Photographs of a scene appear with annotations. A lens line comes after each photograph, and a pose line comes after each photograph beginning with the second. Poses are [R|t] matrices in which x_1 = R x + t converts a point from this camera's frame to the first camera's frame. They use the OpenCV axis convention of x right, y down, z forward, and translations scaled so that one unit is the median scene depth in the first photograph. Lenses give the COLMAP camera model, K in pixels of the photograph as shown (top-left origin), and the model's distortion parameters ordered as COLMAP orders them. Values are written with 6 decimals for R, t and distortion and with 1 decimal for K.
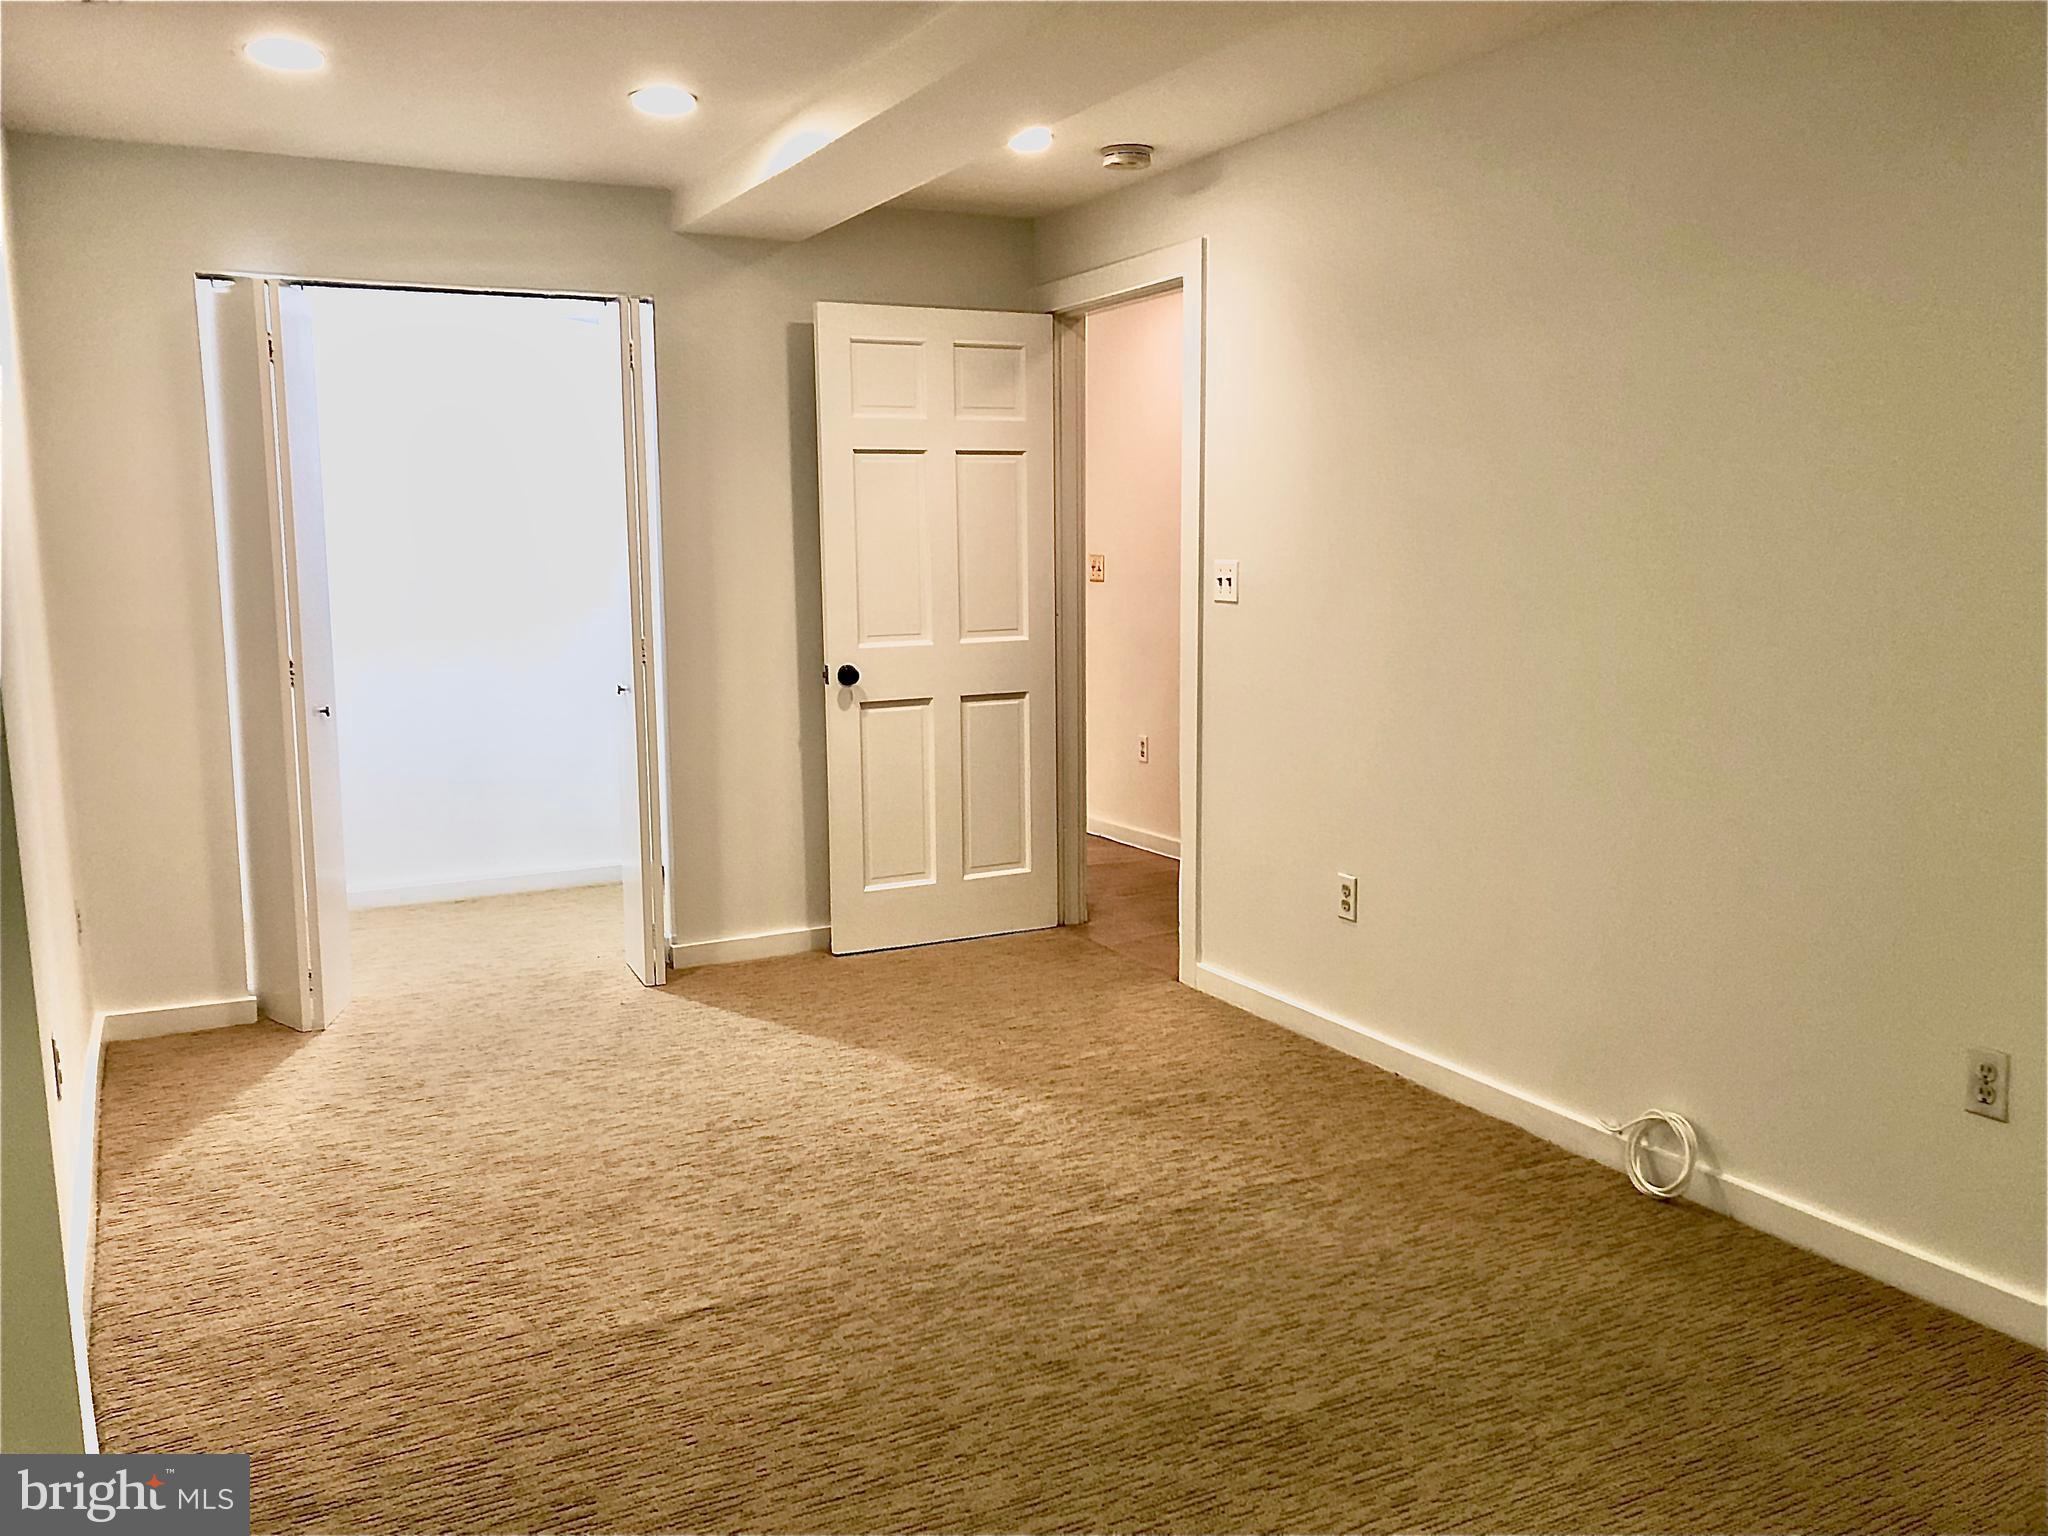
lens RADIAL K [[1691.2, 0, 1016.5], [0, 1691.2, 768.1], [0, 0, 1]] dist [0.072266, -0.080160]
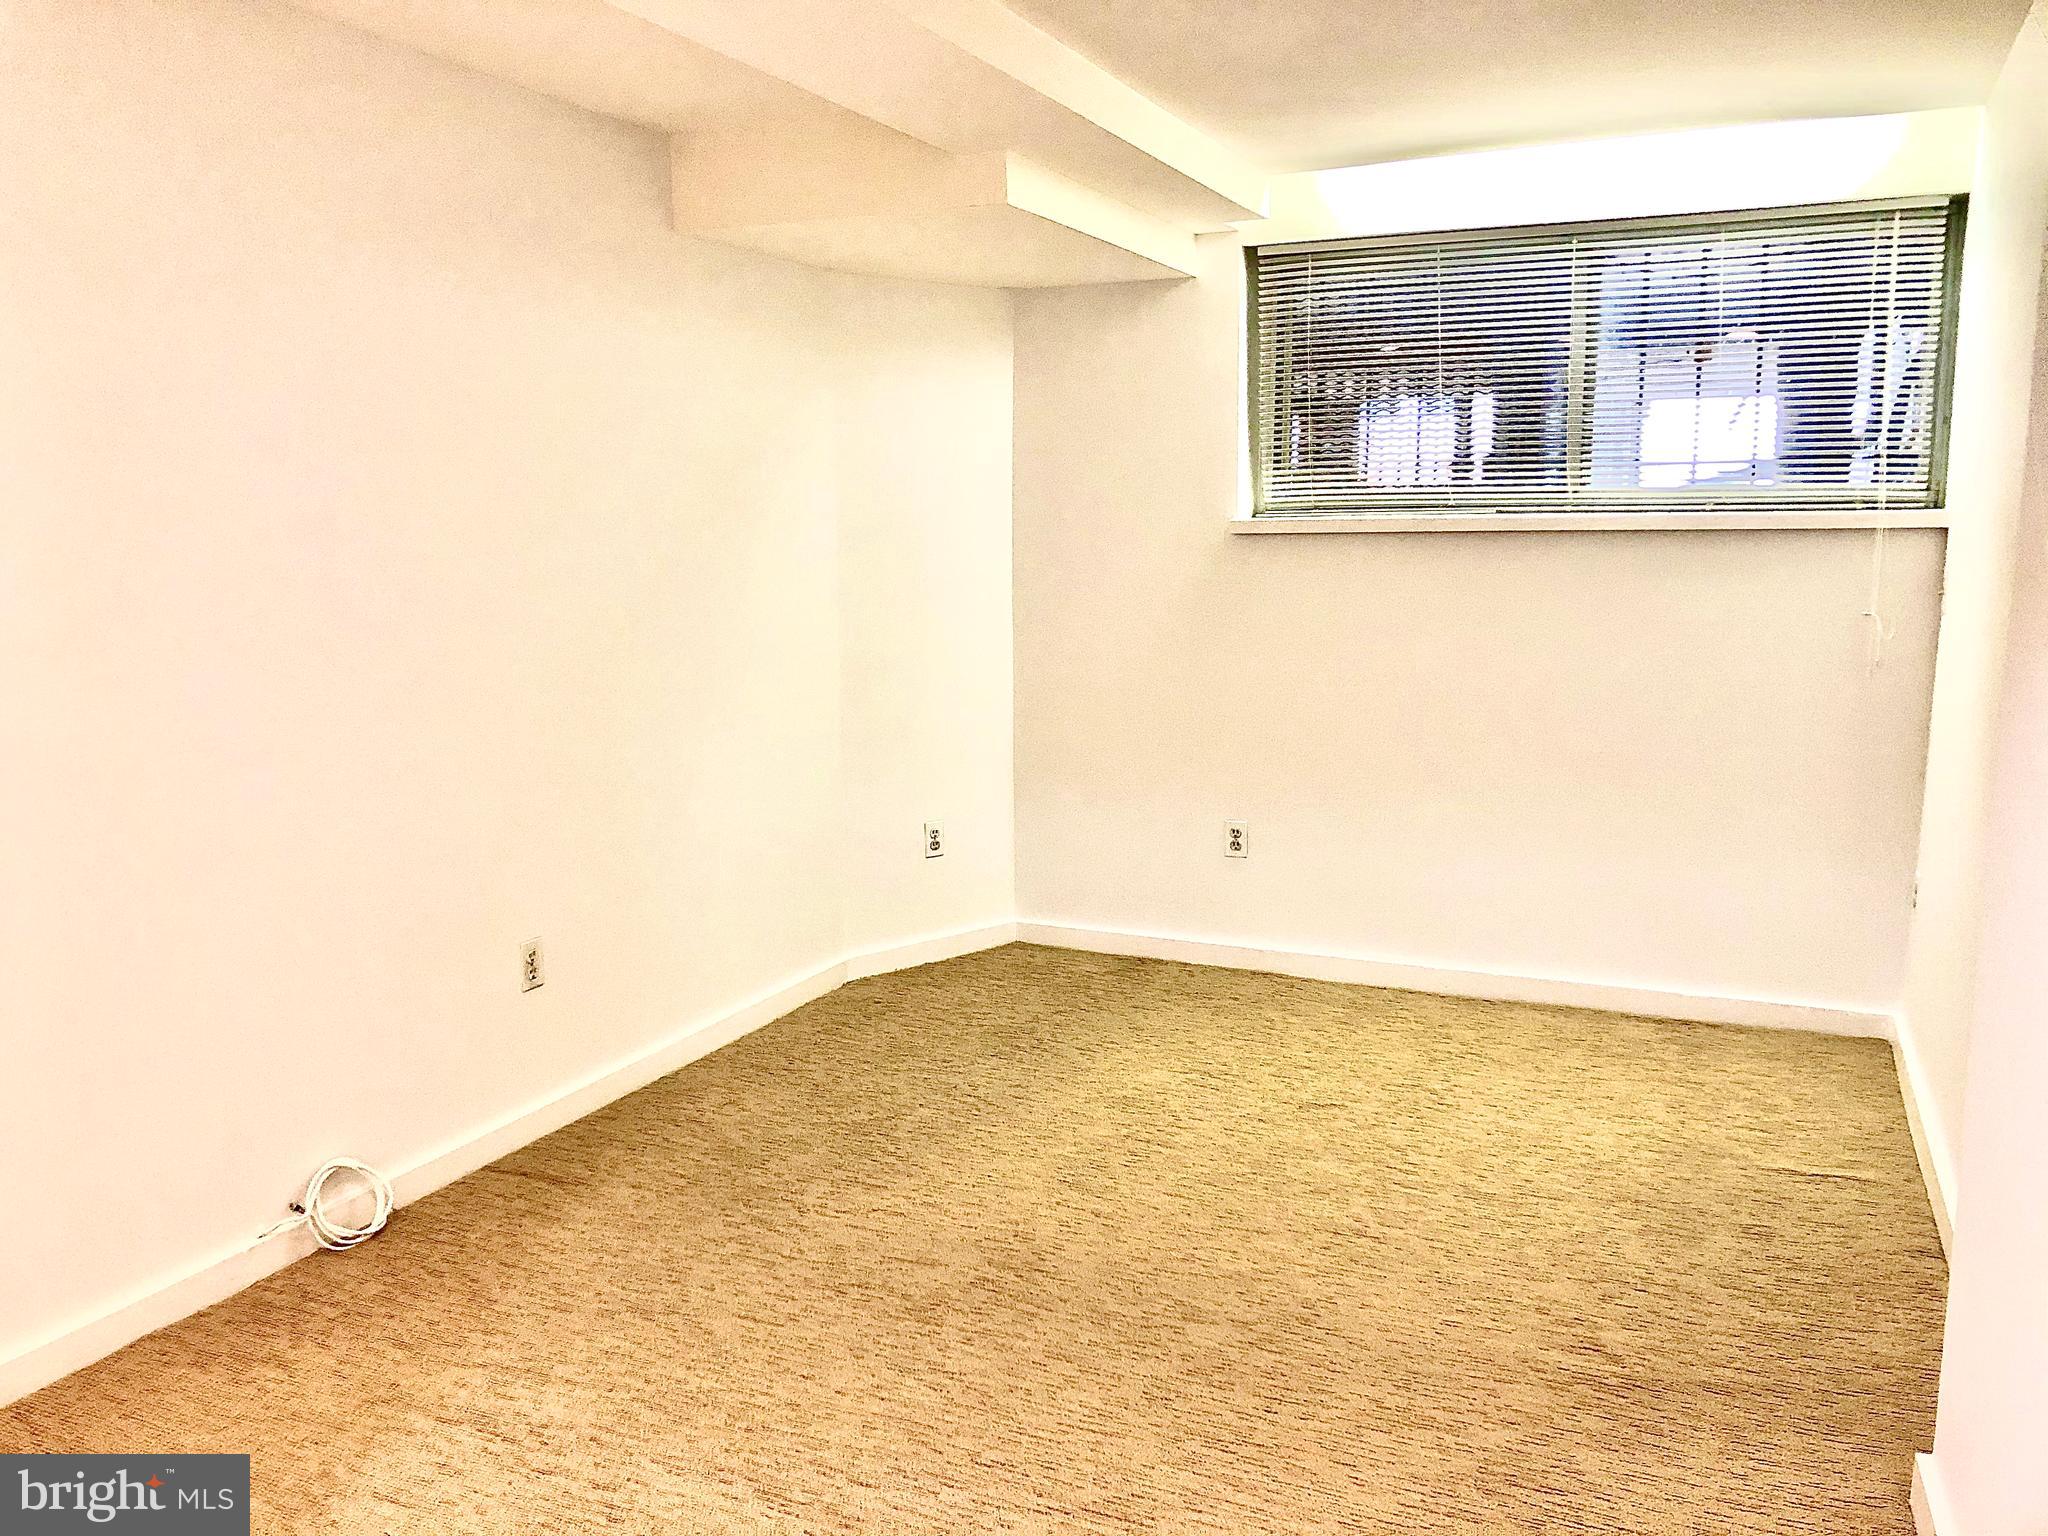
lens RADIAL K [[1691.2, 0, 1016.5], [0, 1691.2, 768.1], [0, 0, 1]] dist [0.072266, -0.080160]
pose [[-0.625304, -0.096938, 0.774337, -0.711431], [0.119550, 0.968643, 0.217803, -0.215838], [-0.771170, 0.228766, -0.594107, 1.473881]]
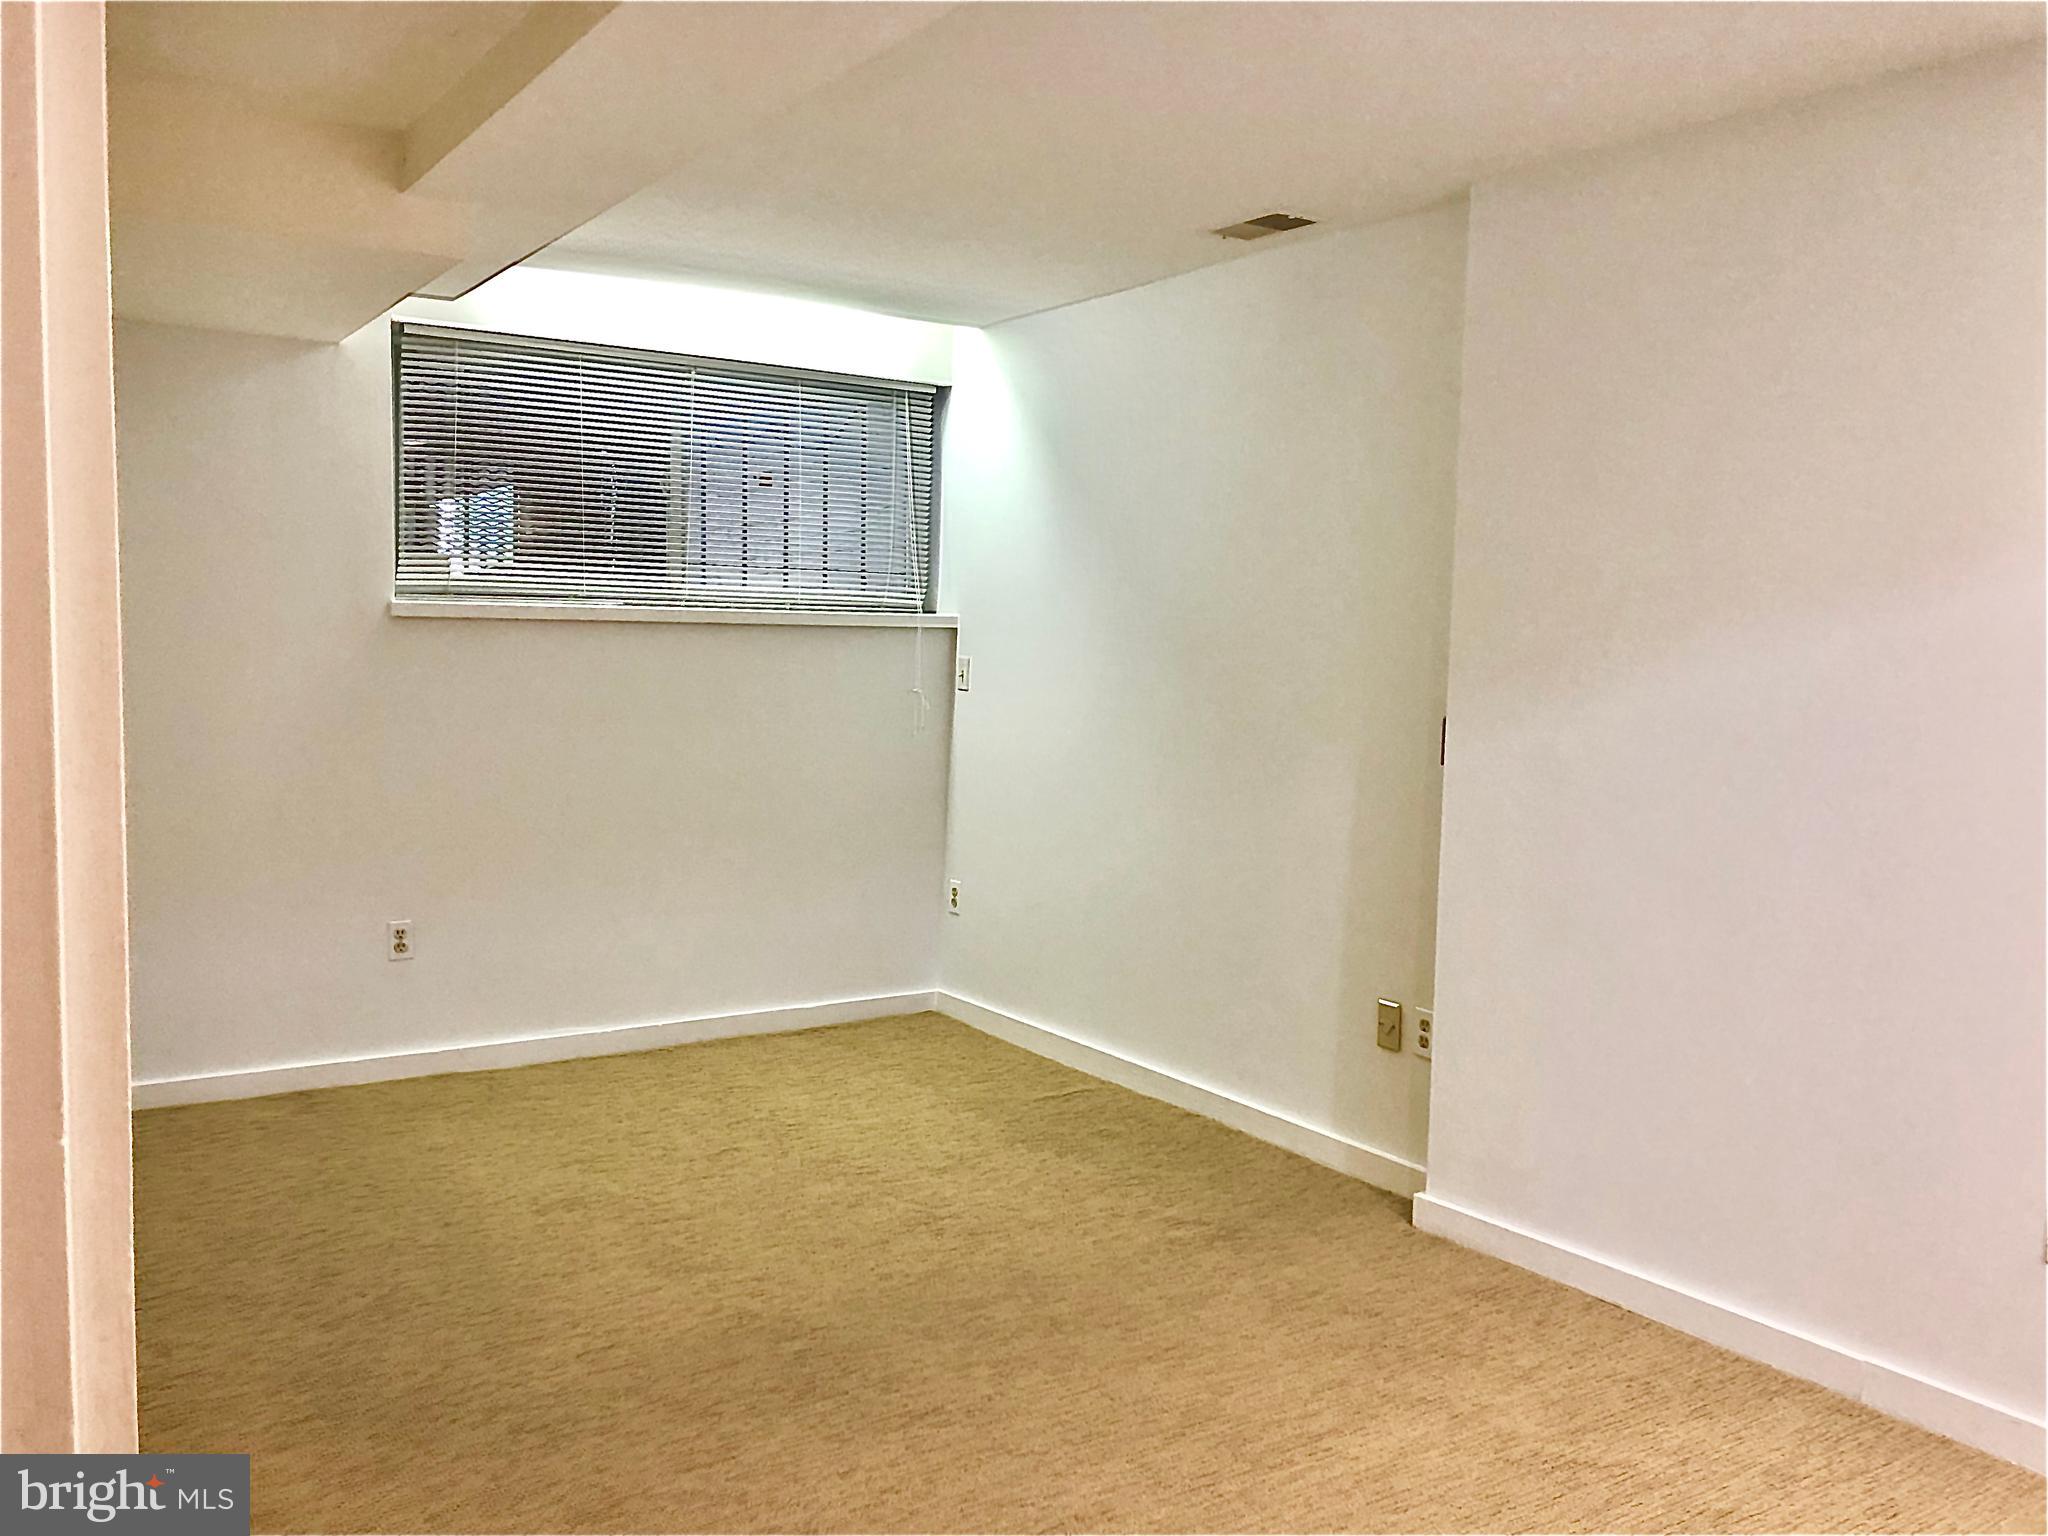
lens RADIAL K [[1691.2, 0, 1016.5], [0, 1691.2, 768.1], [0, 0, 1]] dist [0.072266, -0.080160]
pose [[-0.994634, 0.003704, -0.103395, 0.096199], [-0.019136, 0.975529, 0.219038, -0.275988], [0.101676, 0.219841, -0.970223, 1.922267]]
